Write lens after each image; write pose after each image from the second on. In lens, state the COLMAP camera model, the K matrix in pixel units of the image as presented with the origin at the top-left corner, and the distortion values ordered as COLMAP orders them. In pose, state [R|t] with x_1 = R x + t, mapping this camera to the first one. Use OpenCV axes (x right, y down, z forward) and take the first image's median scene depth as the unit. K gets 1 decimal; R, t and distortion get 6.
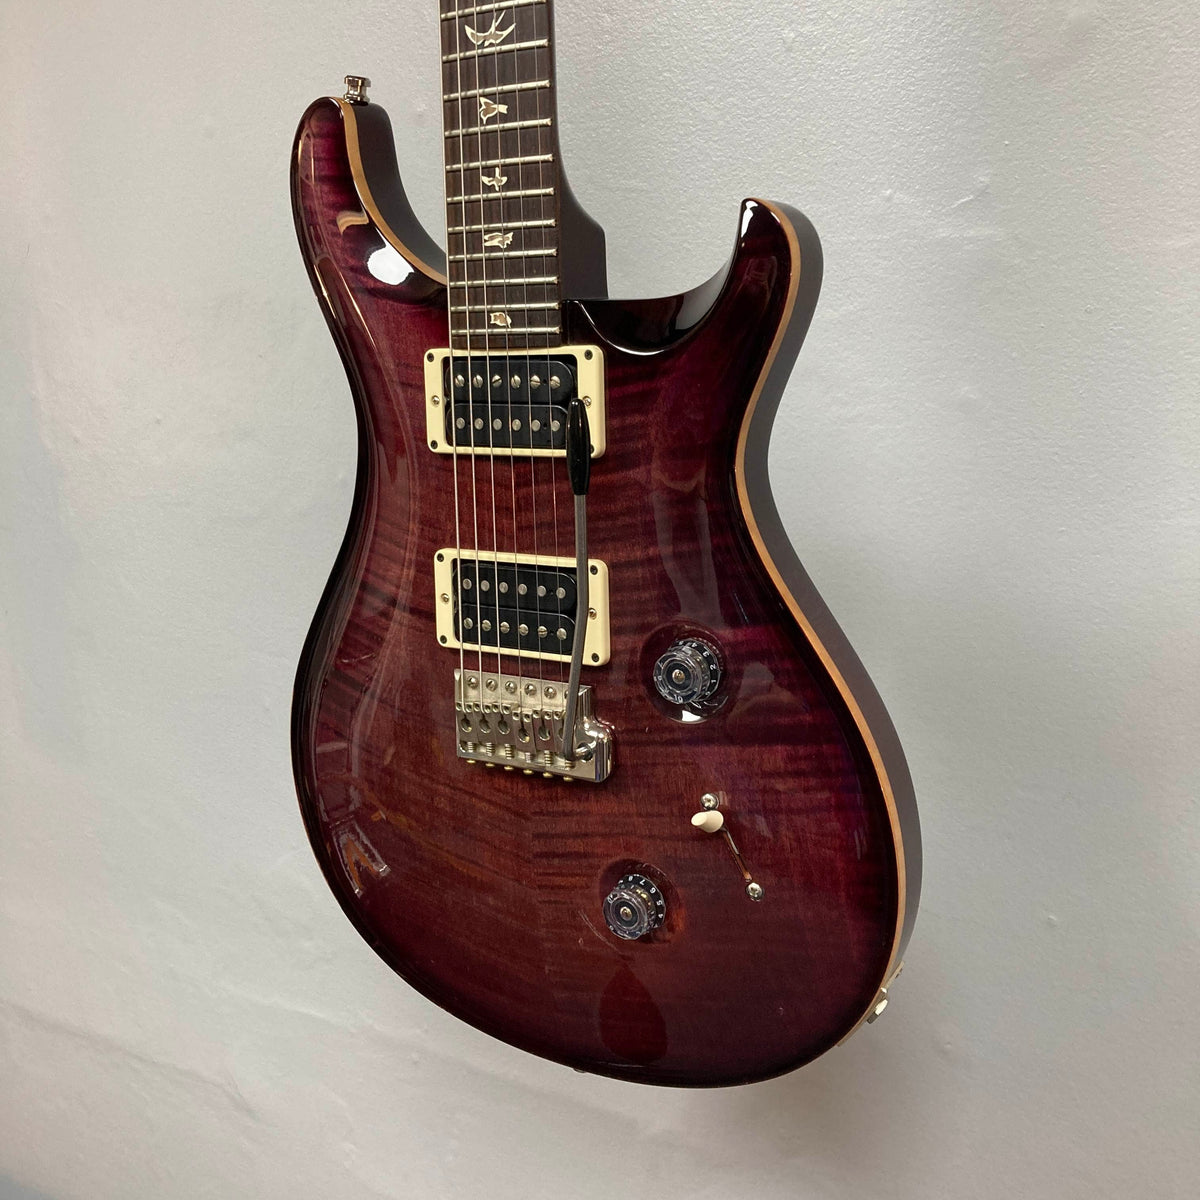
lens RADIAL K [[1347.1, 0, 605.5], [0, 1347.1, 594.0], [0, 0, 1]] dist [0.032602, 0.000000]
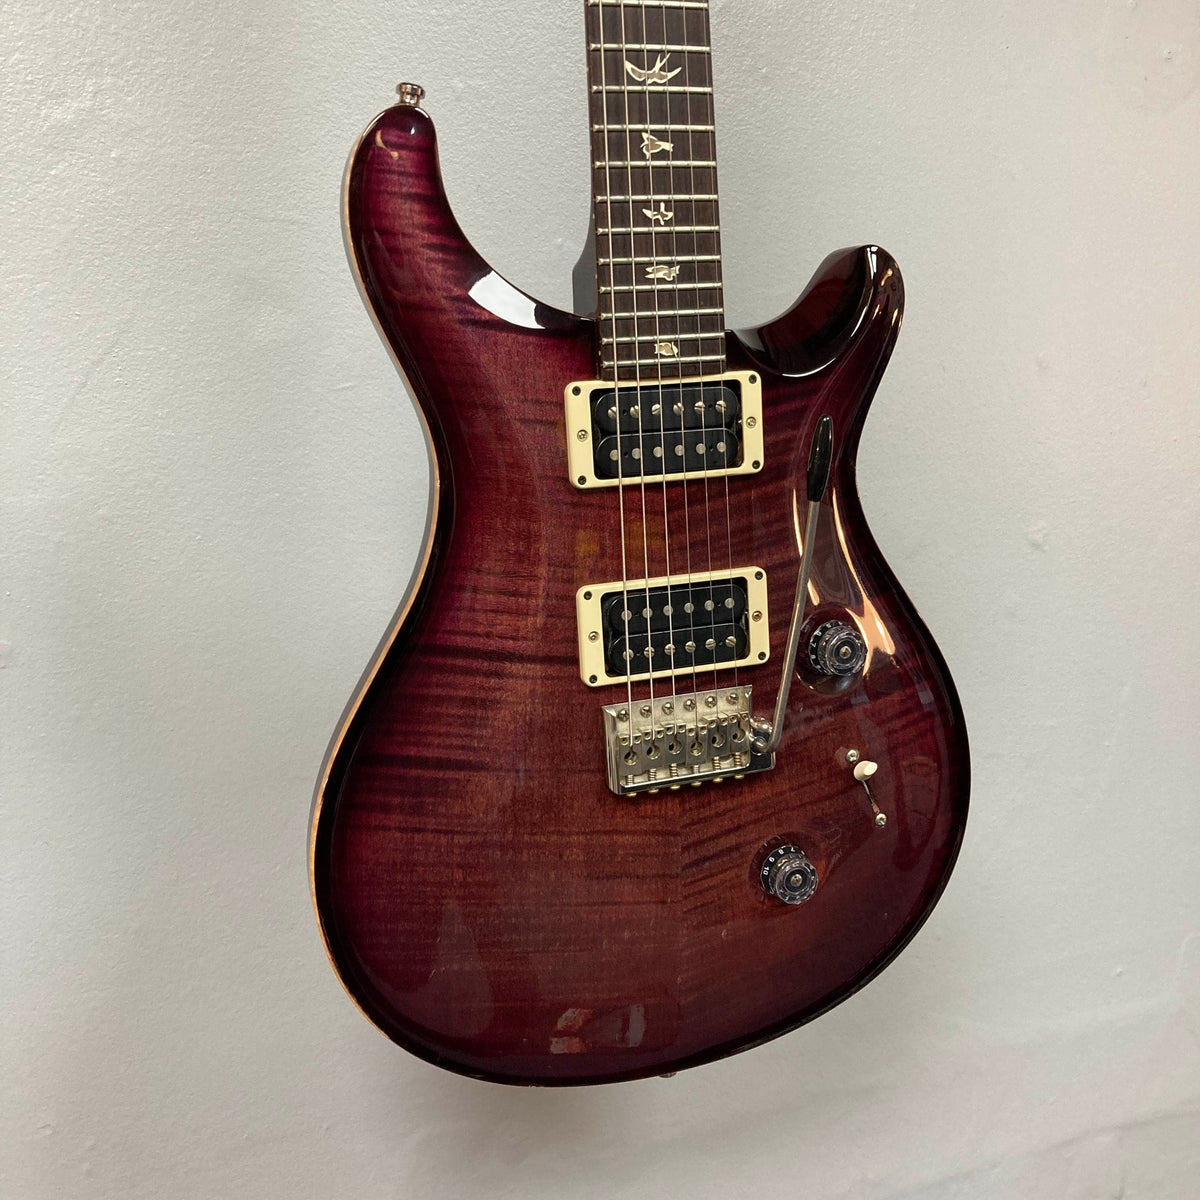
lens RADIAL K [[1347.1, 0, 640.1], [0, 1347.1, 601.1], [0, 0, 1]] dist [0.032602, 0.000000]
pose [[0.619632, -0.156800, 0.769071, -0.873598], [0.181631, 0.981891, 0.053853, -0.070731], [-0.763588, 0.106318, 0.636891, 0.365049]]
